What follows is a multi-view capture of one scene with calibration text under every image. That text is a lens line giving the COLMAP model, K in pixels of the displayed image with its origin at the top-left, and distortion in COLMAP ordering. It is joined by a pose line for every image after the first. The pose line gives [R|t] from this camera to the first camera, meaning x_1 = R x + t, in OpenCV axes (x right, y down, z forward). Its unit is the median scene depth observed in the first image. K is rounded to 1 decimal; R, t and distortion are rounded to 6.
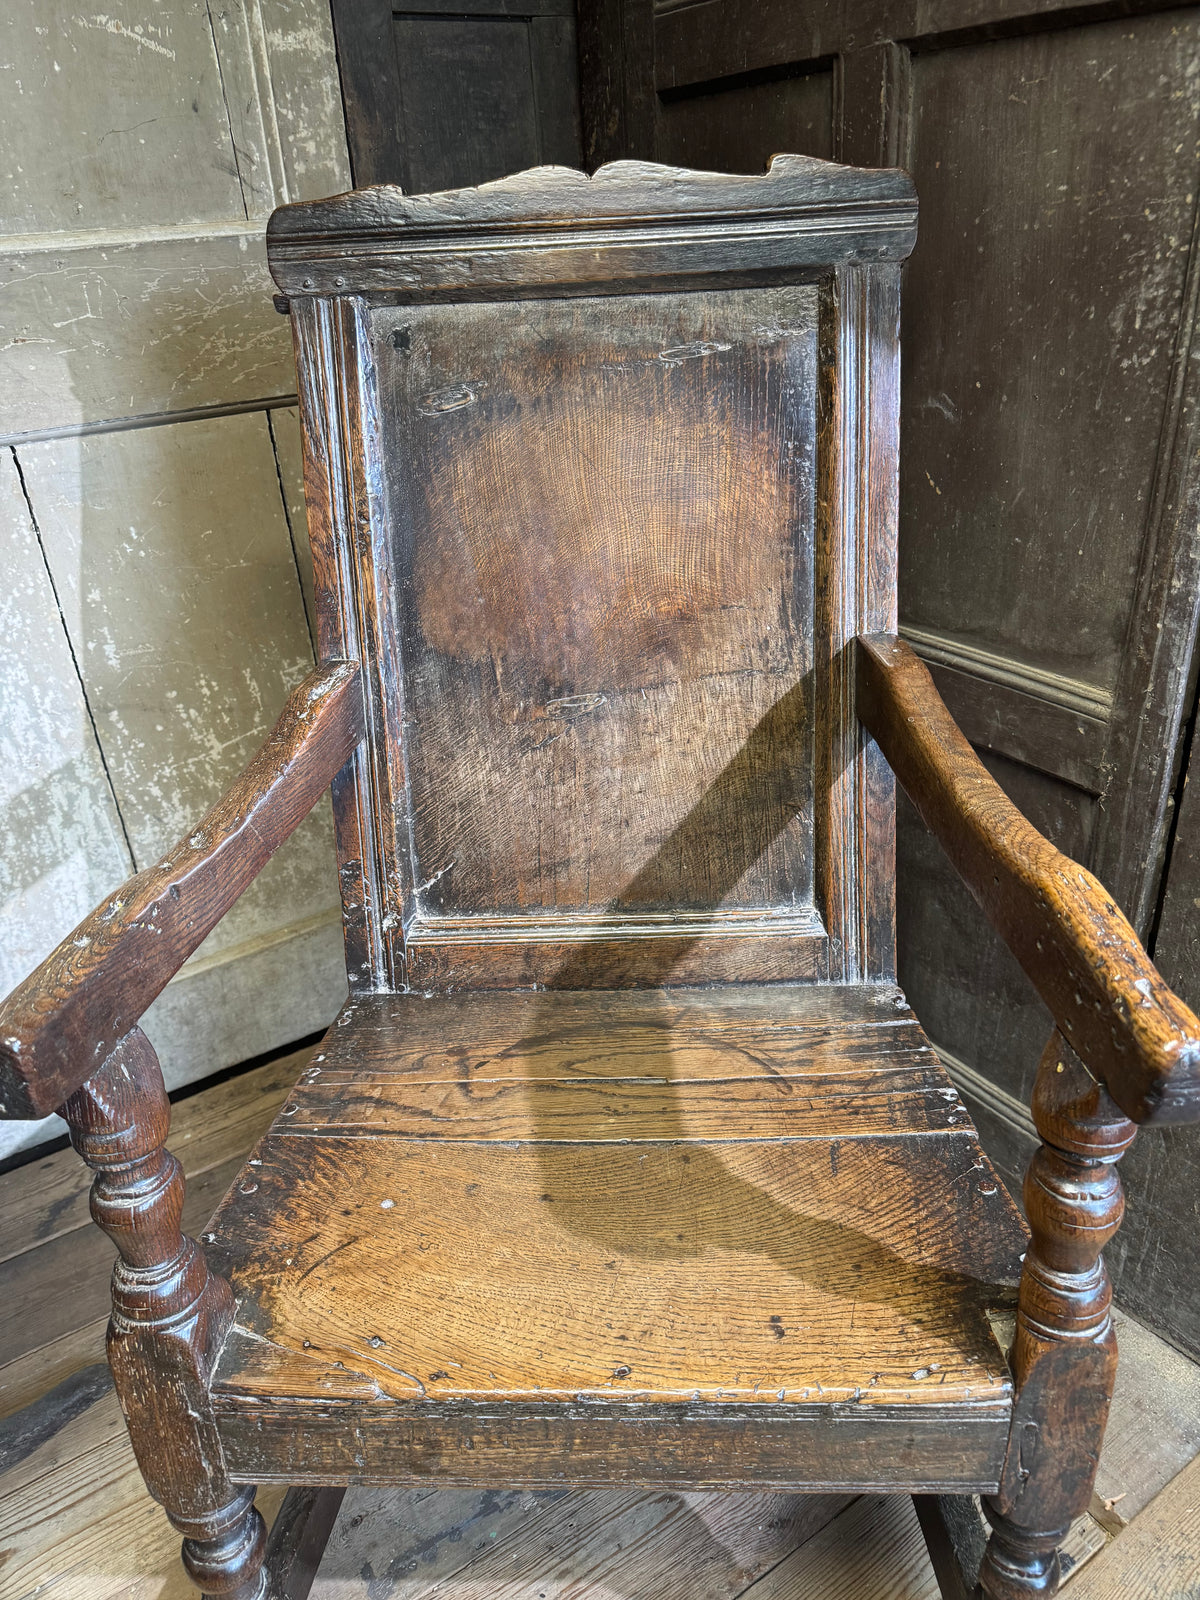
lens RADIAL K [[1110.8, 0, 597.6], [0, 1110.8, 785.6], [0, 0, 1]] dist [0.034718, -0.040002]
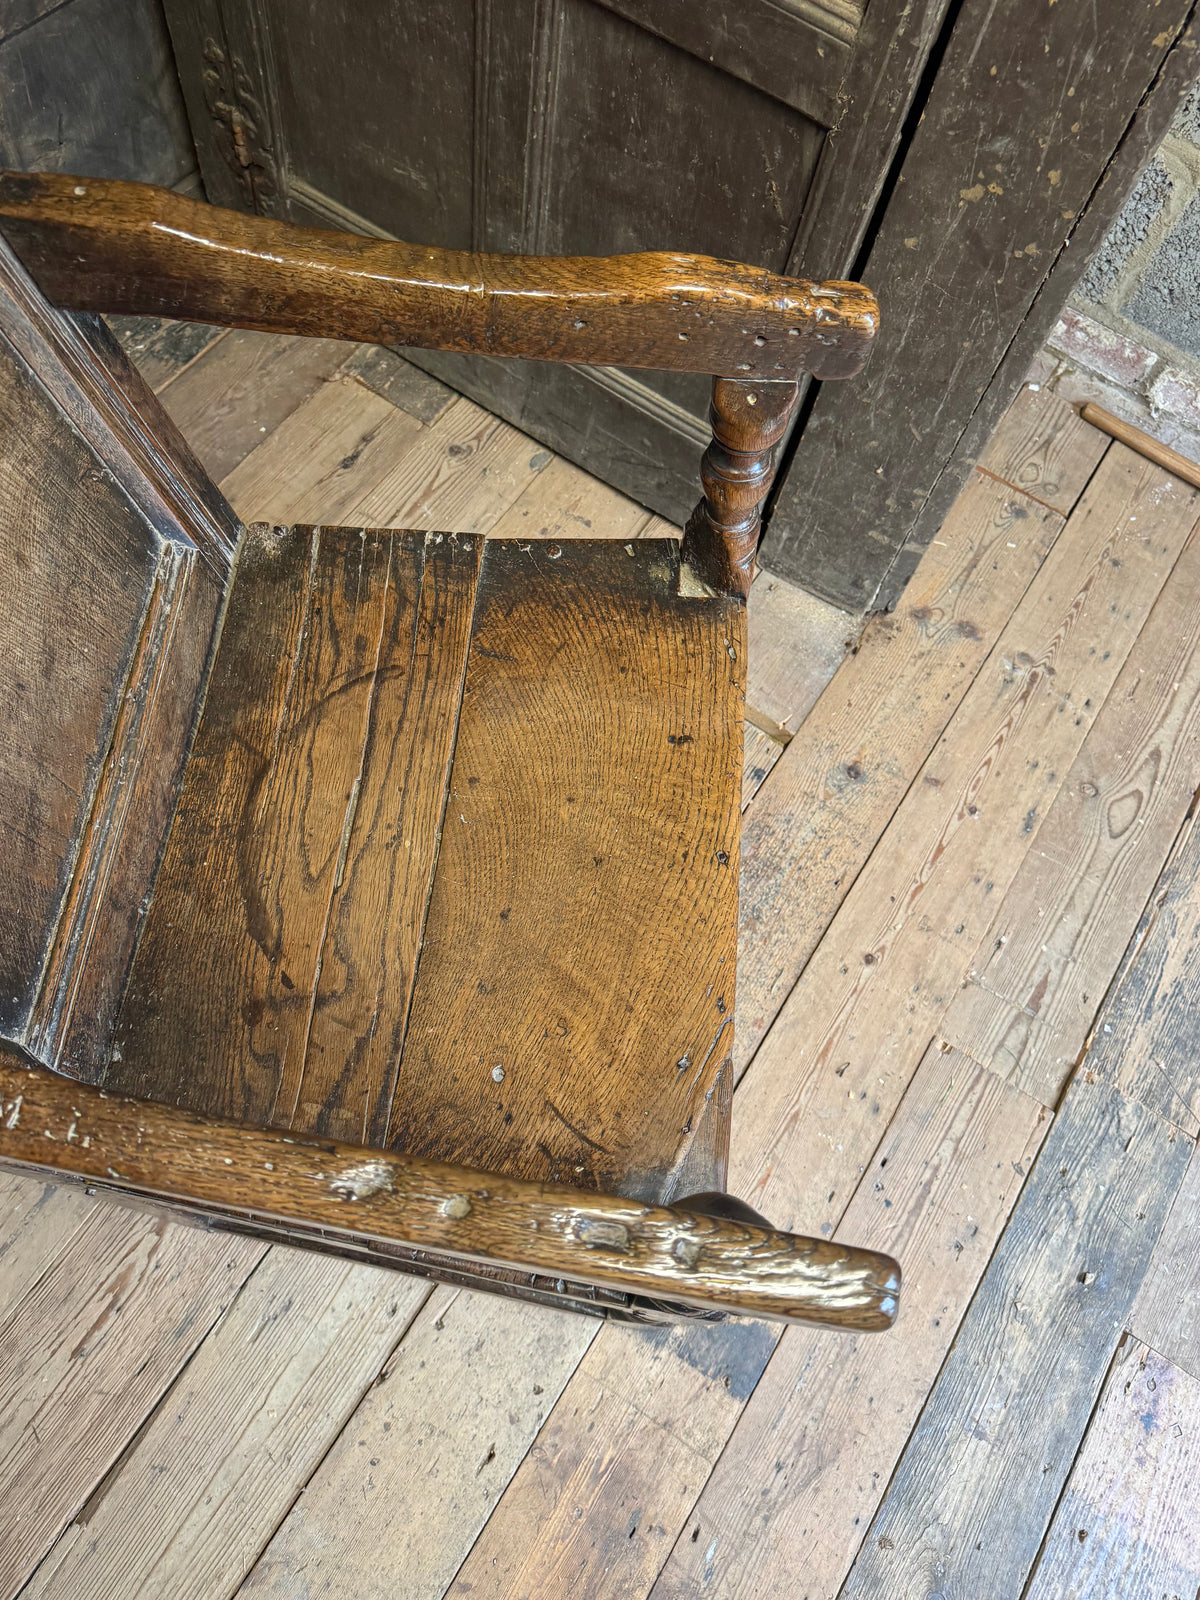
lens RADIAL K [[1140.8, 0, 586.5], [0, 1140.8, 785.3], [0, 0, 1]] dist [0.010252, -0.026838]
pose [[0.908095, -0.294402, 0.297810, -0.191692], [0.039415, 0.768096, 0.639120, -0.191805], [-0.416905, -0.568643, 0.709108, 0.083638]]
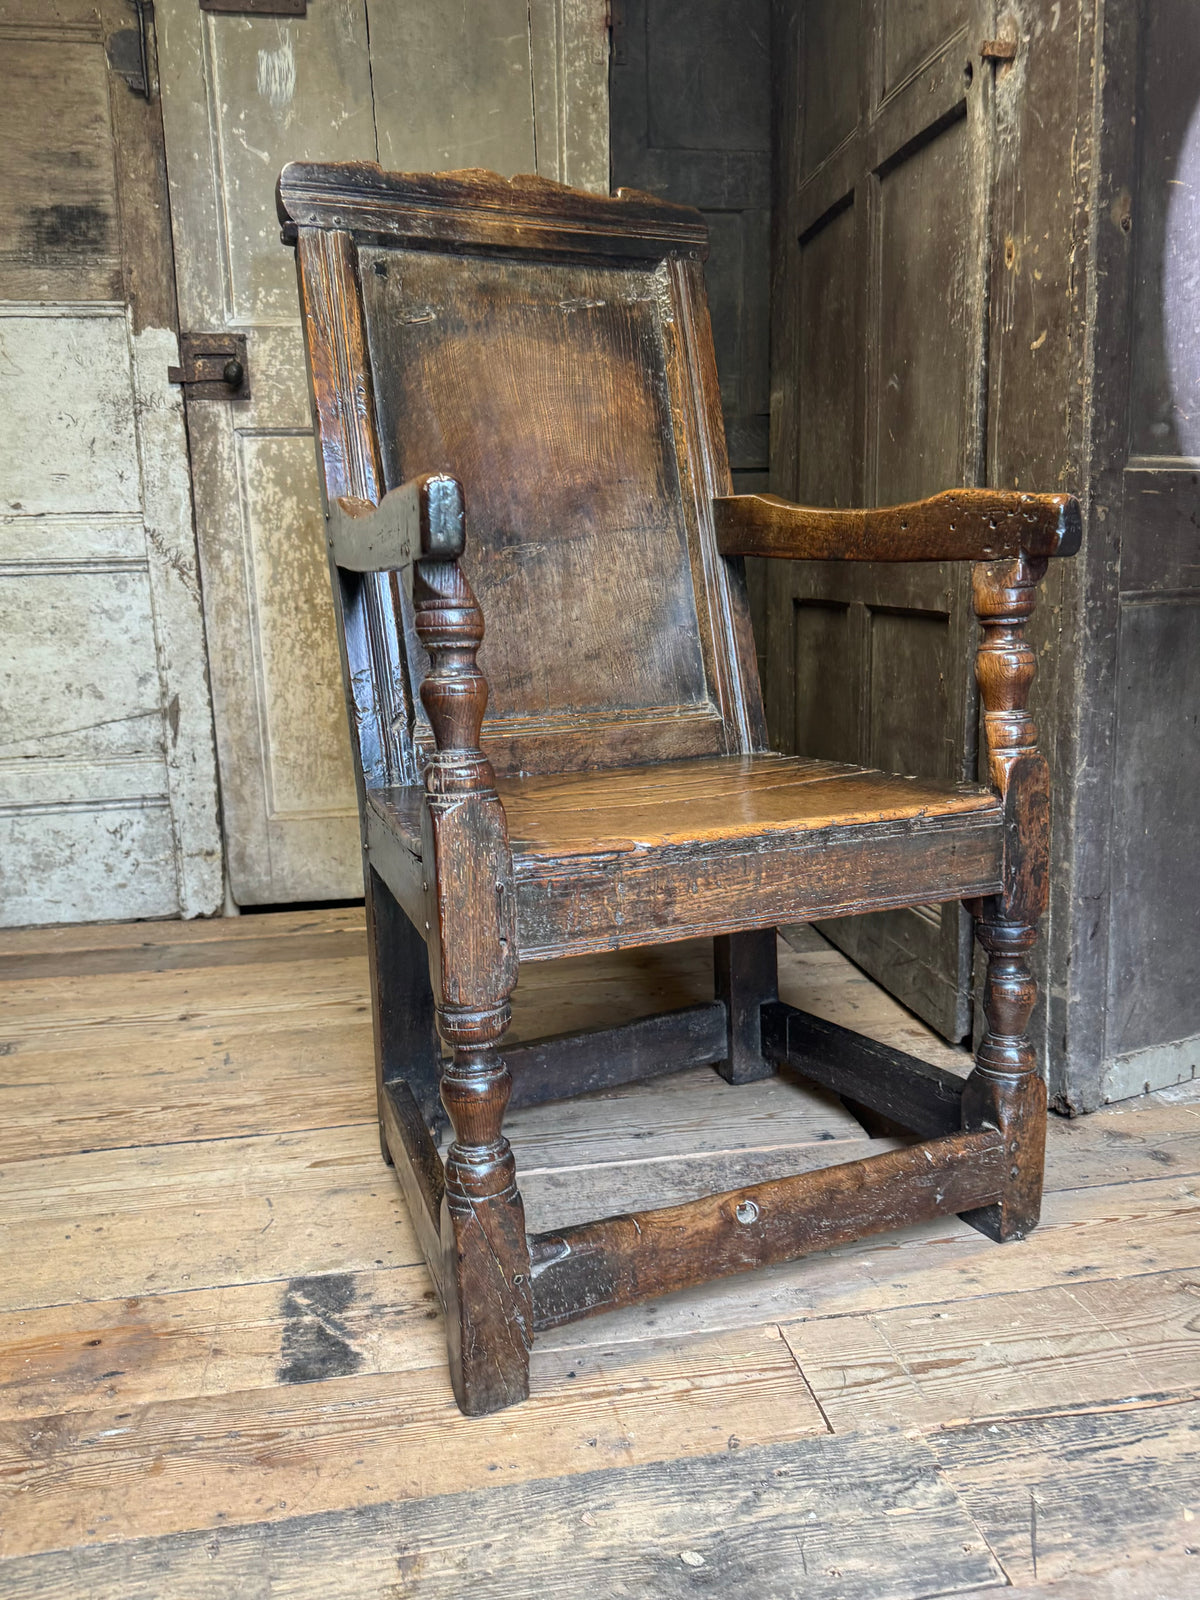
lens RADIAL K [[1178.1, 0, 607.1], [0, 1178.1, 795.0], [0, 0, 1]] dist [0.037808, -0.046870]
pose [[0.918096, 0.114996, -0.379309, 0.649659], [-0.205115, 0.956723, -0.206418, 0.634528], [0.339156, 0.267313, 0.901951, -0.454138]]
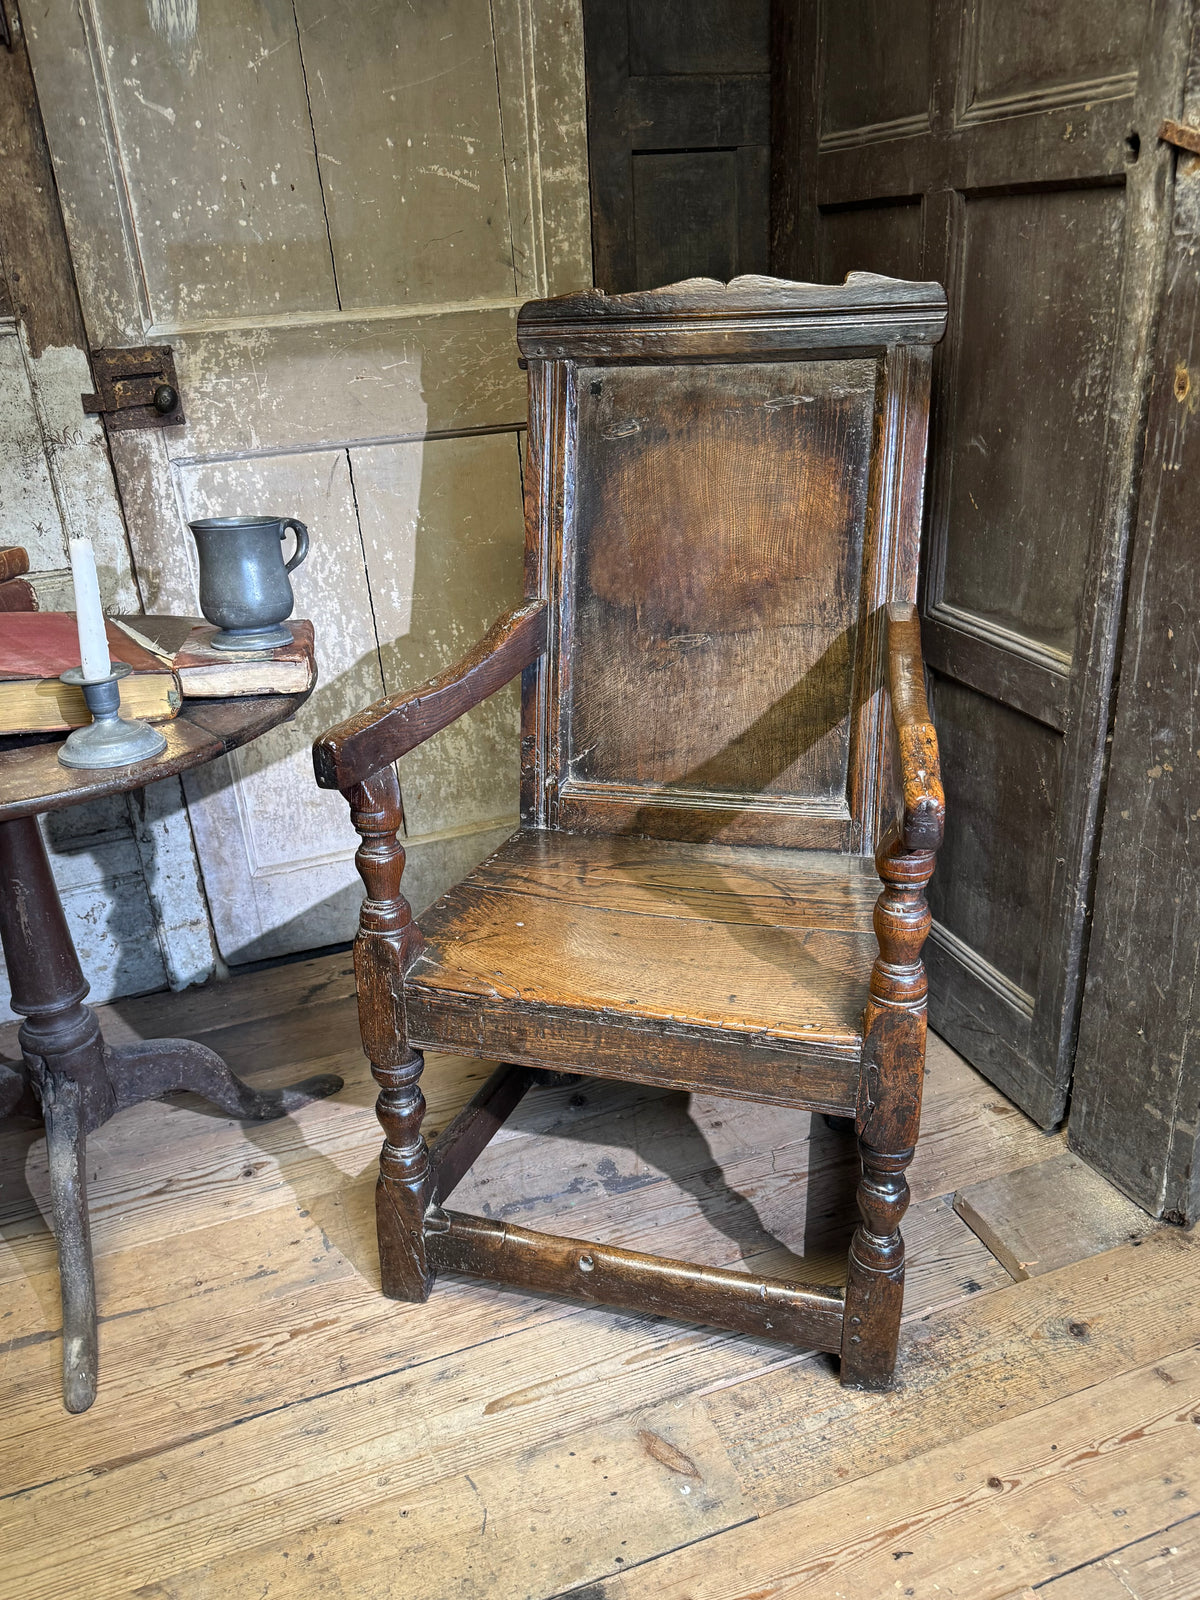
lens RADIAL K [[1178.1, 0, 592.0], [0, 1178.1, 797.9], [0, 0, 1]] dist [0.037808, -0.046870]
pose [[0.969625, 0.103206, -0.221758, 0.222010], [-0.108666, 0.993999, -0.012529, 0.166156], [0.219134, 0.036246, 0.975021, -0.522606]]
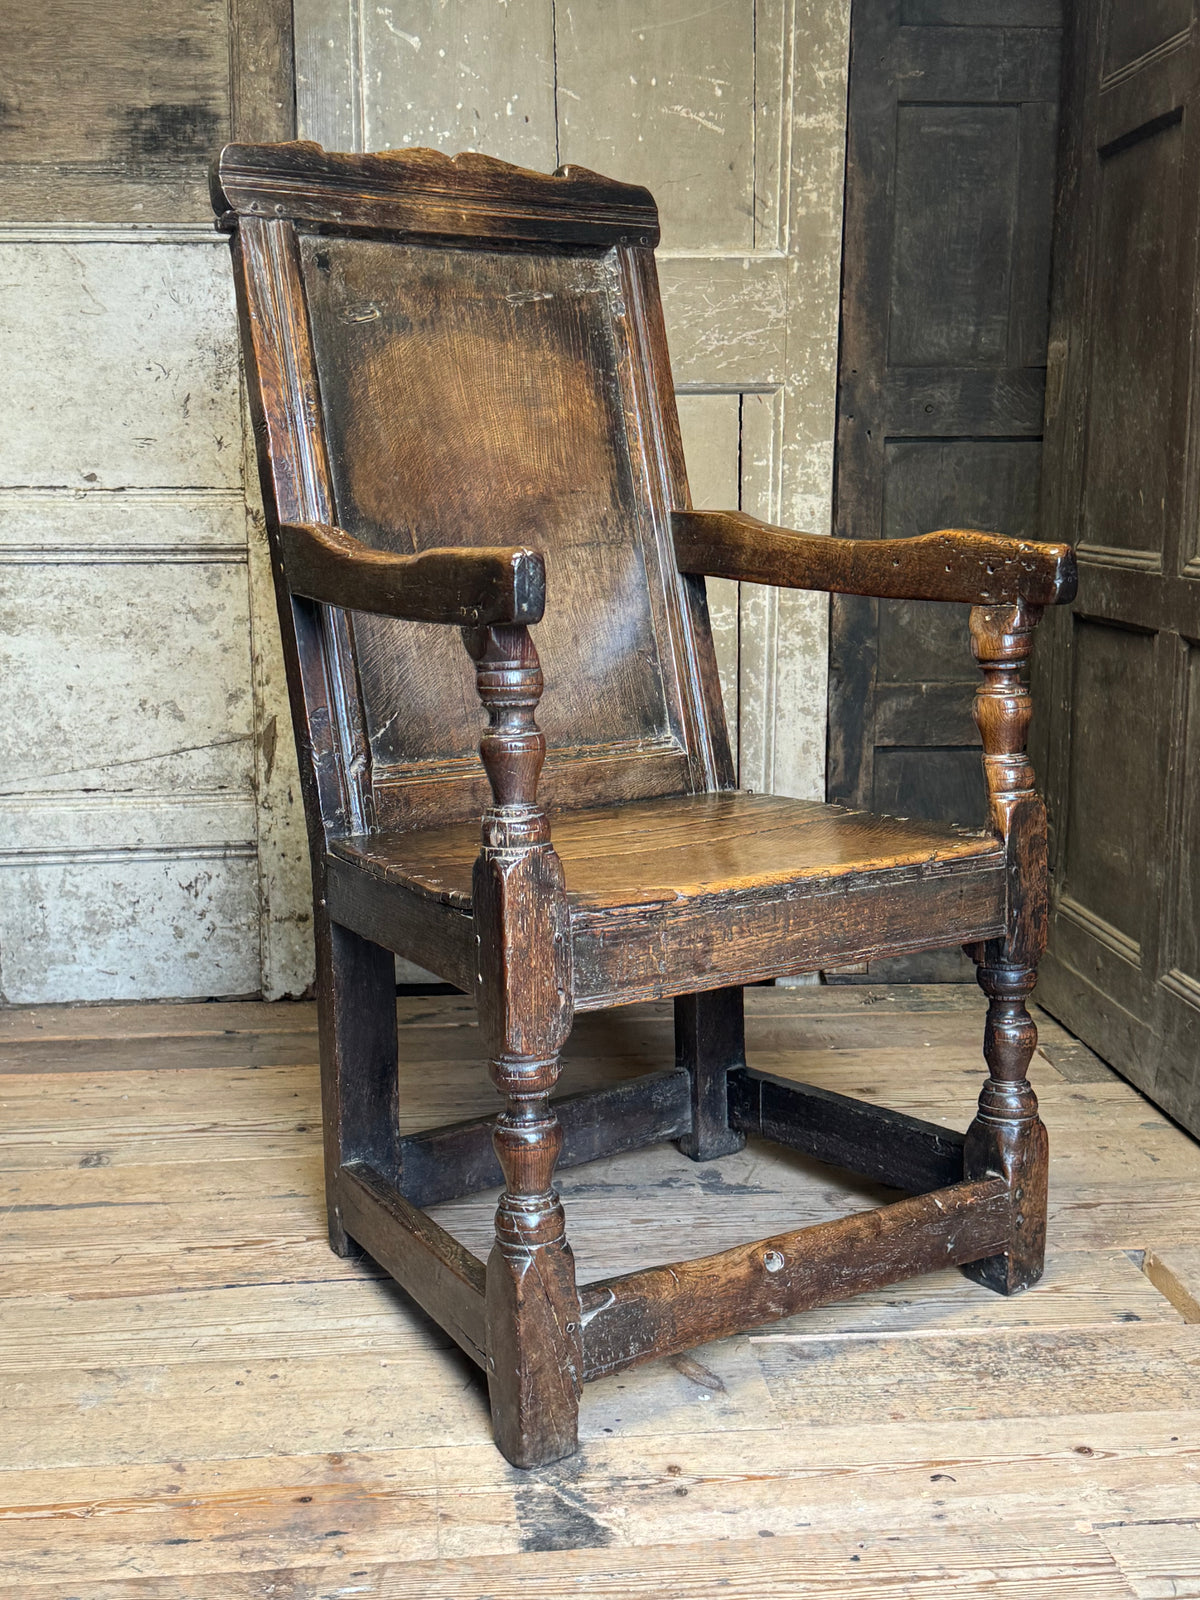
lens RADIAL K [[1723.1, 0, 599.8], [0, 1723.1, 803.0], [0, 0, 1]] dist [0.042864, 0.000000]
pose [[0.885731, 0.140138, -0.442541, 0.621084], [-0.249512, 0.947640, -0.199305, 0.670472], [0.391439, 0.286950, 0.874320, -0.776300]]
